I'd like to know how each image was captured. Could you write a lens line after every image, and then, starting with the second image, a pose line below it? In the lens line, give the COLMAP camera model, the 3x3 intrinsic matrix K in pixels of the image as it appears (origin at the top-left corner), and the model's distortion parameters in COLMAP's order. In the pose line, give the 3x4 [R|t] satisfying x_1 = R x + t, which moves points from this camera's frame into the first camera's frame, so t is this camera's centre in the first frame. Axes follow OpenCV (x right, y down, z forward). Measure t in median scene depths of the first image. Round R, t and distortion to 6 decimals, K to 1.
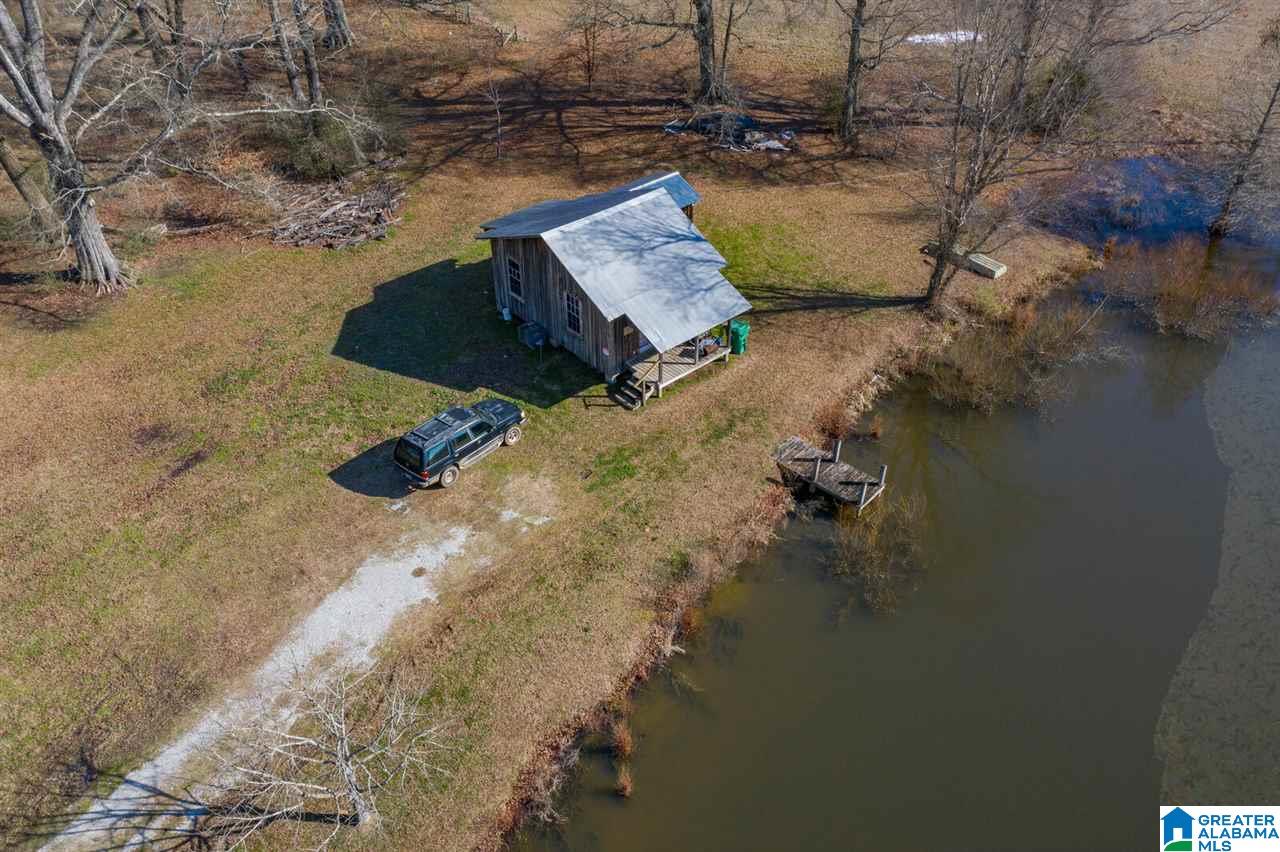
lens RADIAL K [[1009.2, 0, 644.1], [0, 1009.2, 422.9], [0, 0, 1]] dist [-0.015932, 0.001110]
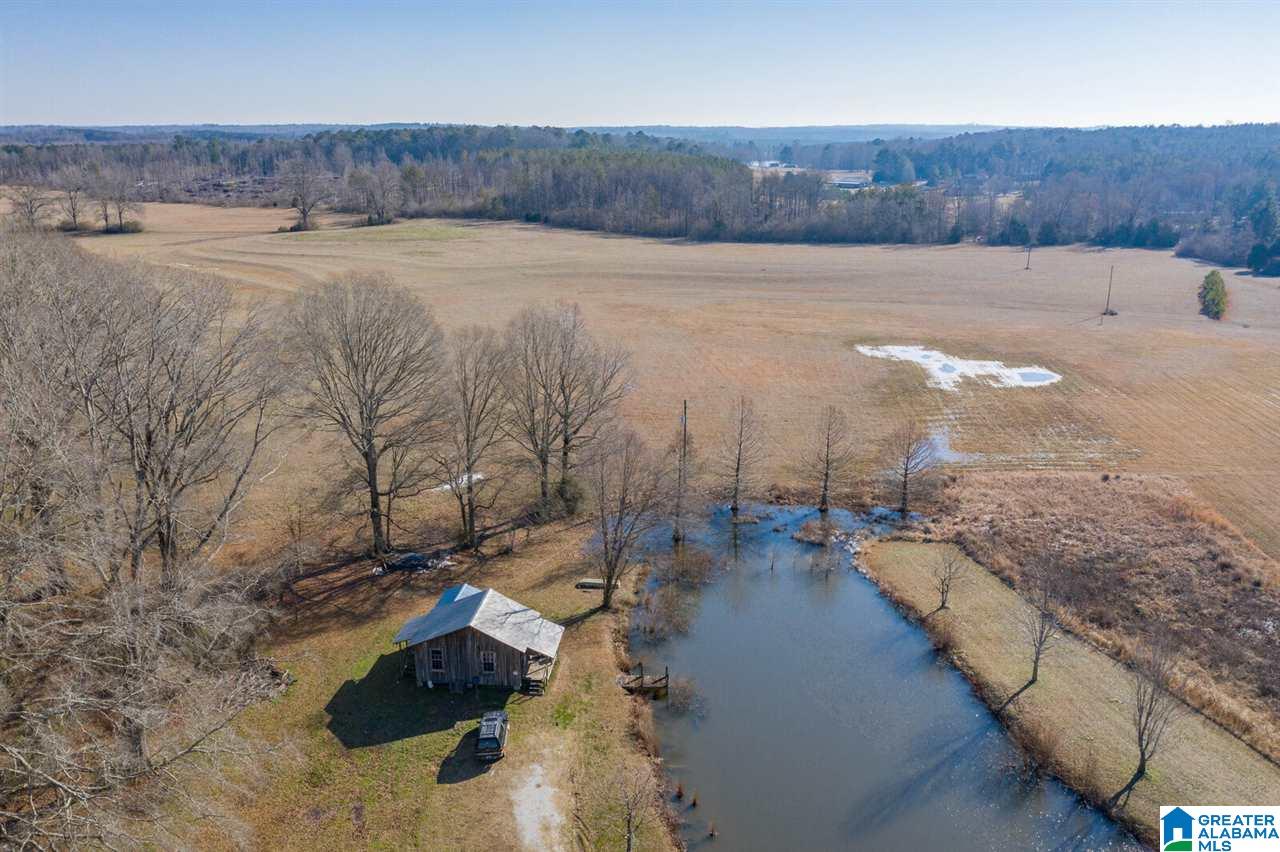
lens RADIAL K [[1009.2, 0, 638.3], [0, 1009.2, 437.0], [0, 0, 1]] dist [-0.015932, 0.001110]
pose [[0.731168, -0.188252, 0.655709, -1.002813], [0.416468, 0.884453, -0.210471, 0.031795], [-0.540322, 0.426972, 0.725085, -0.673835]]
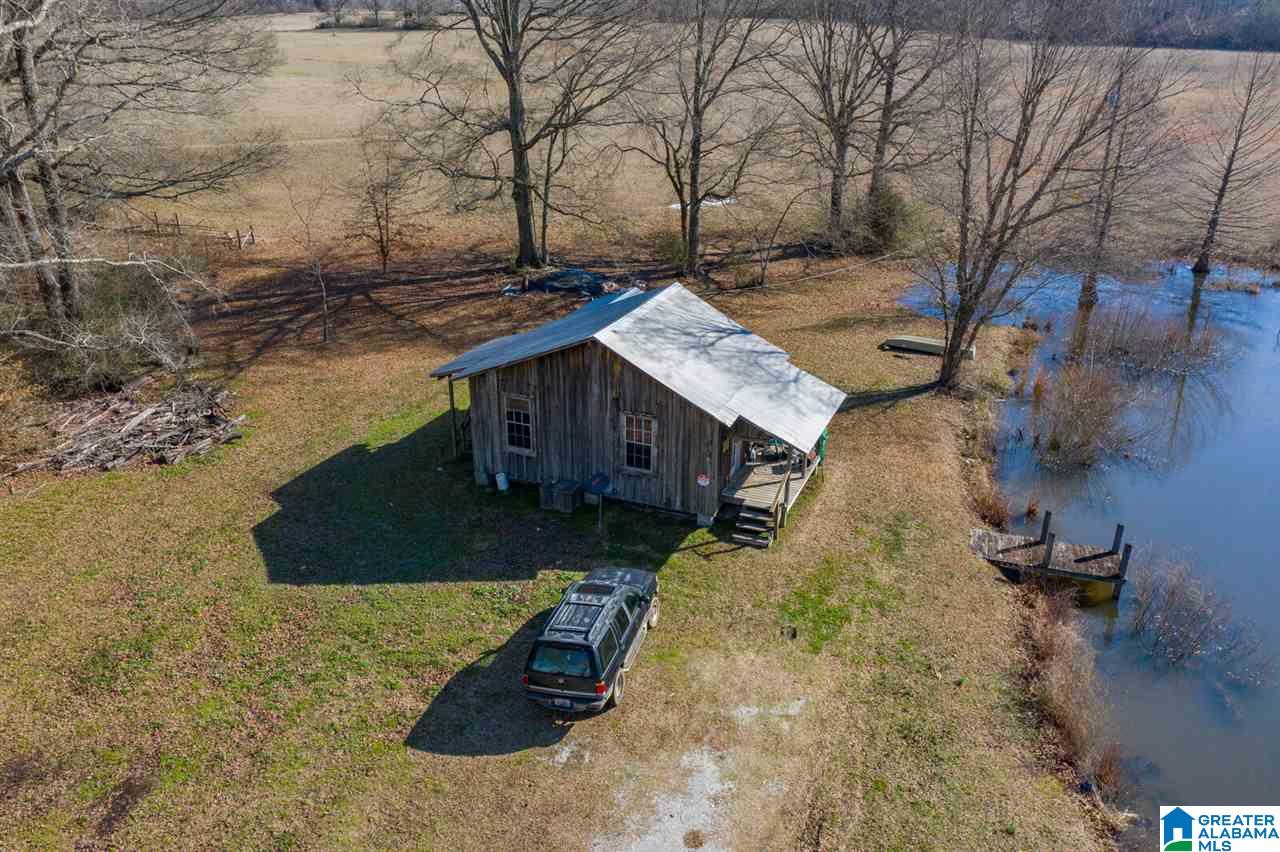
lens RADIAL K [[1009.2, 0, 642.2], [0, 1009.2, 427.1], [0, 0, 1]] dist [-0.015932, 0.001110]
pose [[0.901836, -0.161372, 0.400812, -0.353256], [0.259395, 0.944077, -0.203548, 0.028815], [-0.345551, 0.287536, 0.893262, 0.345761]]
